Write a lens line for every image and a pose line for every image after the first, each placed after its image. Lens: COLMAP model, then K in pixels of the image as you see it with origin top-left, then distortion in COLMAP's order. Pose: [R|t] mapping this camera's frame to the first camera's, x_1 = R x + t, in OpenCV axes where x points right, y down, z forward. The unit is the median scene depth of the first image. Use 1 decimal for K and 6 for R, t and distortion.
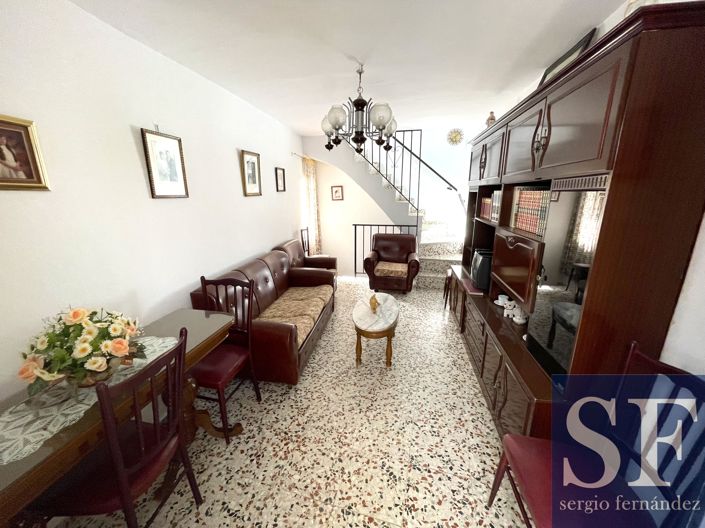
lens RADIAL K [[285.0, 0, 350.5], [0, 285.0, 263.4], [0, 0, 1]] dist [0.000577, 0.000081]
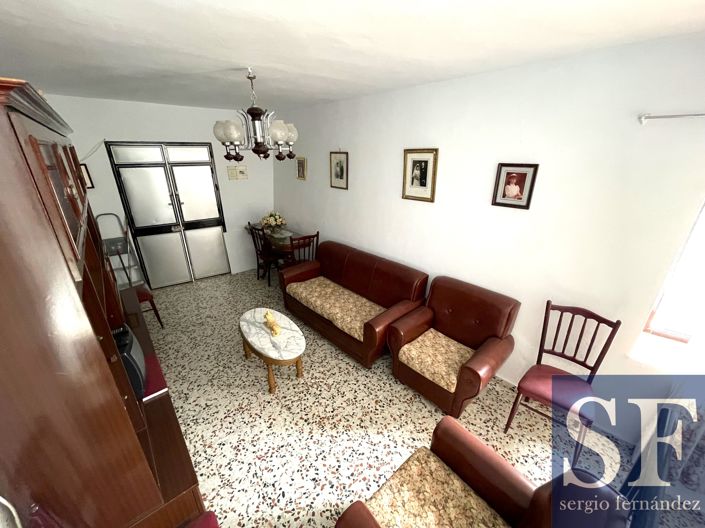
lens RADIAL K [[285.0, 0, 352.0], [0, 285.0, 262.9], [0, 0, 1]] dist [0.000577, 0.000081]
pose [[-0.627812, 0.289279, -0.722614, 0.717375], [-0.185771, 0.845857, 0.500015, -0.727038], [0.755871, 0.448156, -0.477299, 2.082003]]
